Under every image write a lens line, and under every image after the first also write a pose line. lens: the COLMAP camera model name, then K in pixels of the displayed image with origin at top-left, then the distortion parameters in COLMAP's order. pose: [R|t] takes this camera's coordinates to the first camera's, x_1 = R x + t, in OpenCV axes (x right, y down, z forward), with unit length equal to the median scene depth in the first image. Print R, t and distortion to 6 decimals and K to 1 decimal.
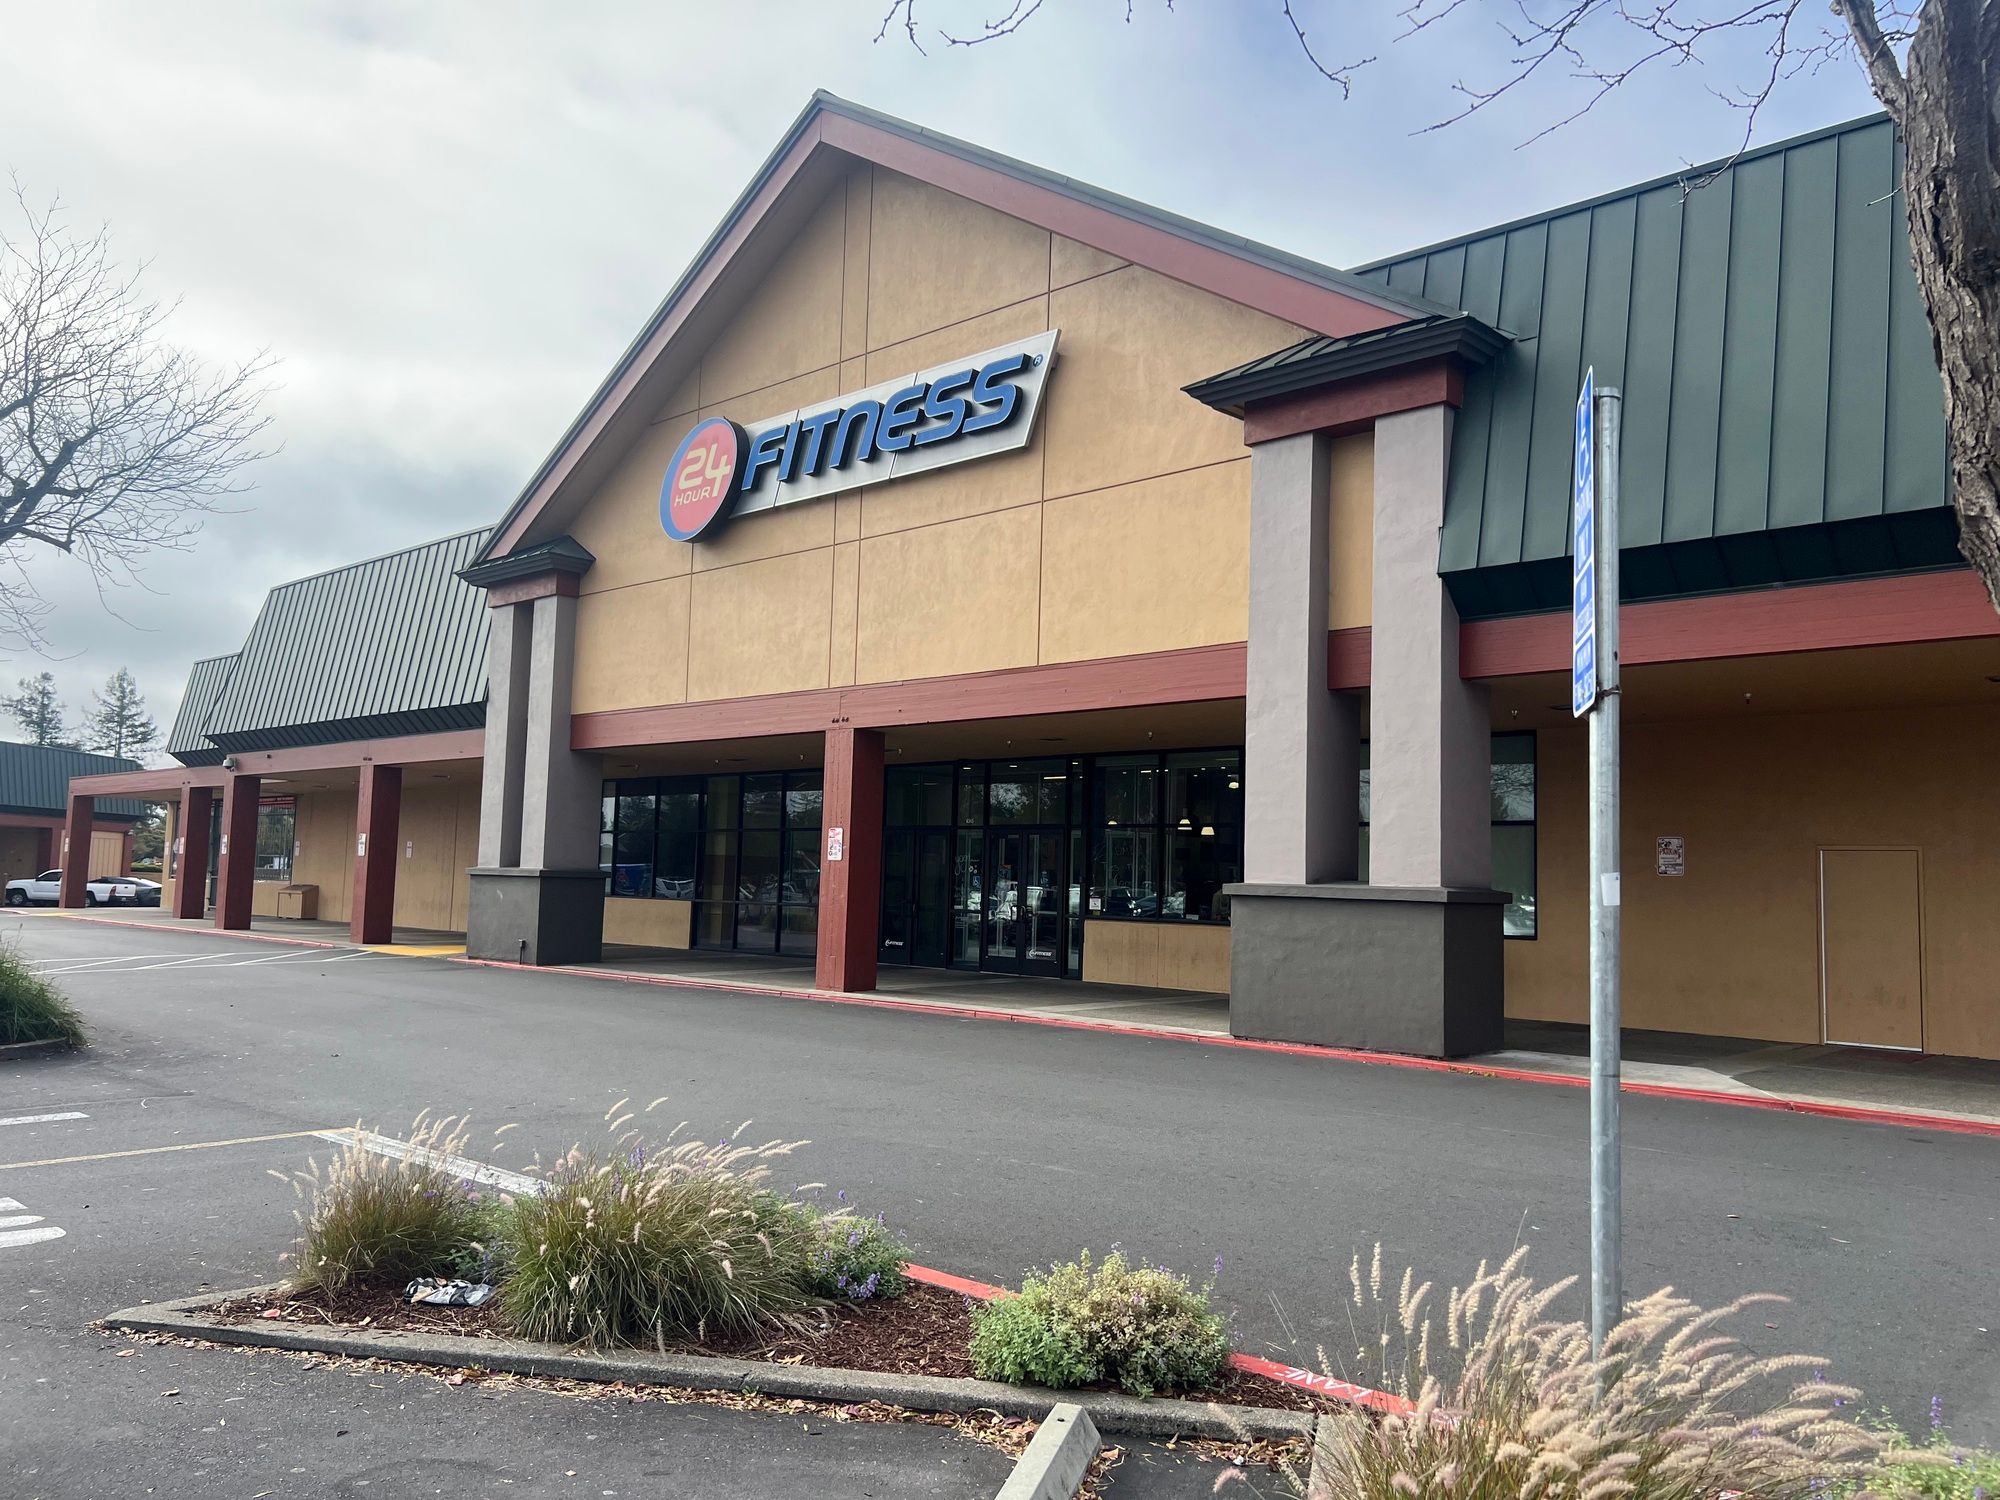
lens RADIAL K [[1486.4, 0, 1000.0], [0, 1486.4, 750.0], [0, 0, 1]] dist [0.002932, -0.000842]
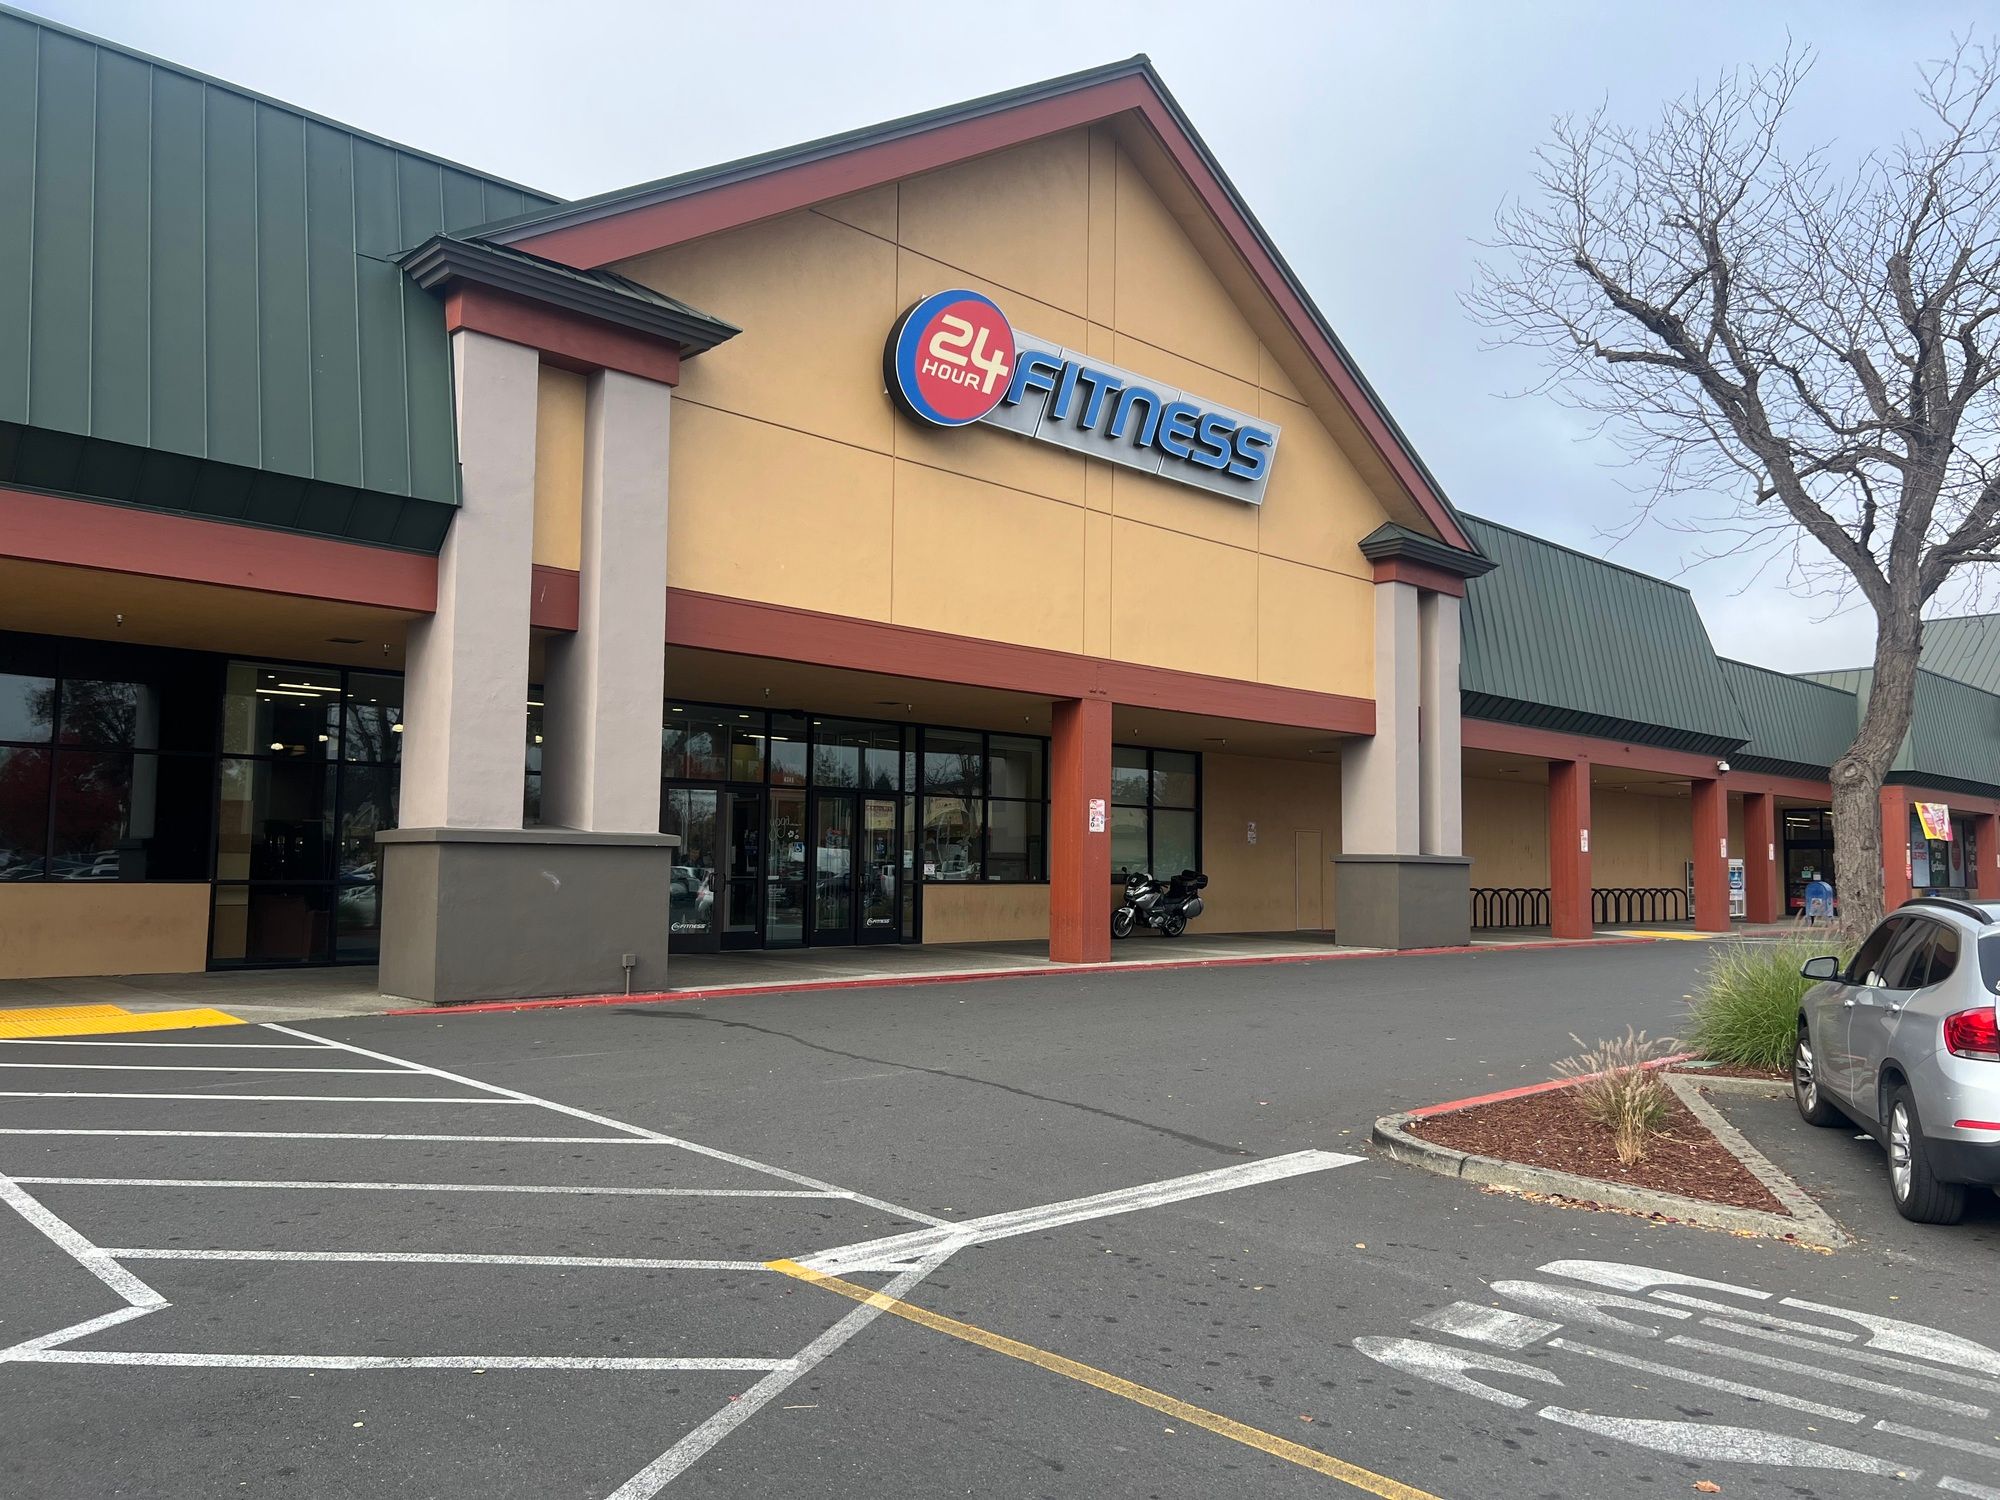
lens RADIAL K [[1480.2, 0, 1000.0], [0, 1480.2, 750.0], [0, 0, 1]] dist [-0.029917, -0.000569]
pose [[0.046663, 0.043342, 0.997970, -0.992363], [-0.107140, 0.993512, -0.038138, 0.055798], [-0.993148, -0.105143, 0.051004, 0.923214]]
